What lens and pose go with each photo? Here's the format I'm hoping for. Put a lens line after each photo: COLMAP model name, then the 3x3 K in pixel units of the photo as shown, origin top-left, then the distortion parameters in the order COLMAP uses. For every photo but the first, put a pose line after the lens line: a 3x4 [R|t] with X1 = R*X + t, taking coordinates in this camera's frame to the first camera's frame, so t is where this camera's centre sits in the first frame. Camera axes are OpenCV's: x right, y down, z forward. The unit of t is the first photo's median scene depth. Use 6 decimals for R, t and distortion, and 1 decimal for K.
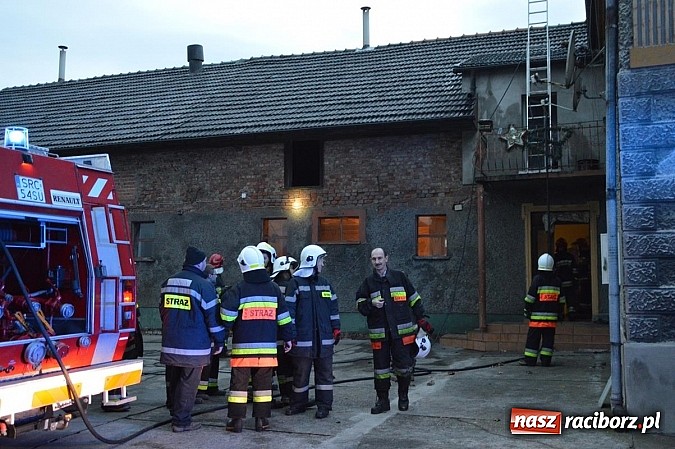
lens RADIAL K [[711.9, 0, 337.5], [0, 711.9, 224.5], [0, 0, 1]] dist [-0.077471, 0.260829]
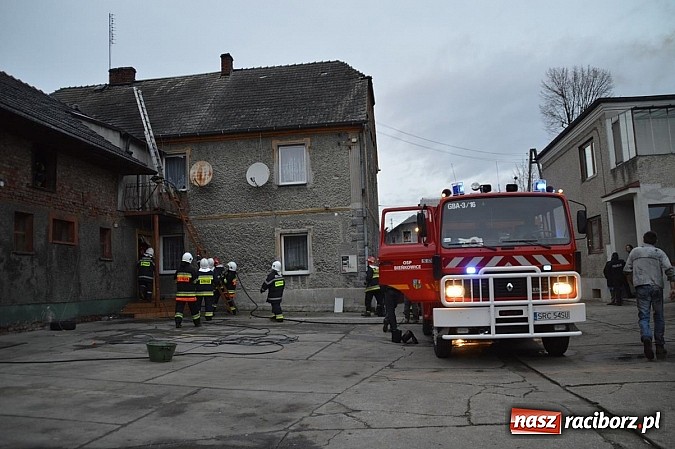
lens RADIAL K [[553.3, 0, 337.5], [0, 553.3, 224.5], [0, 0, 1]] dist [-0.164968, 0.137591]
pose [[-0.220747, 0.101835, 0.970000, -1.644126], [-0.046963, 0.992271, -0.114860, 0.131022], [-0.974200, -0.070909, -0.214258, 1.305838]]
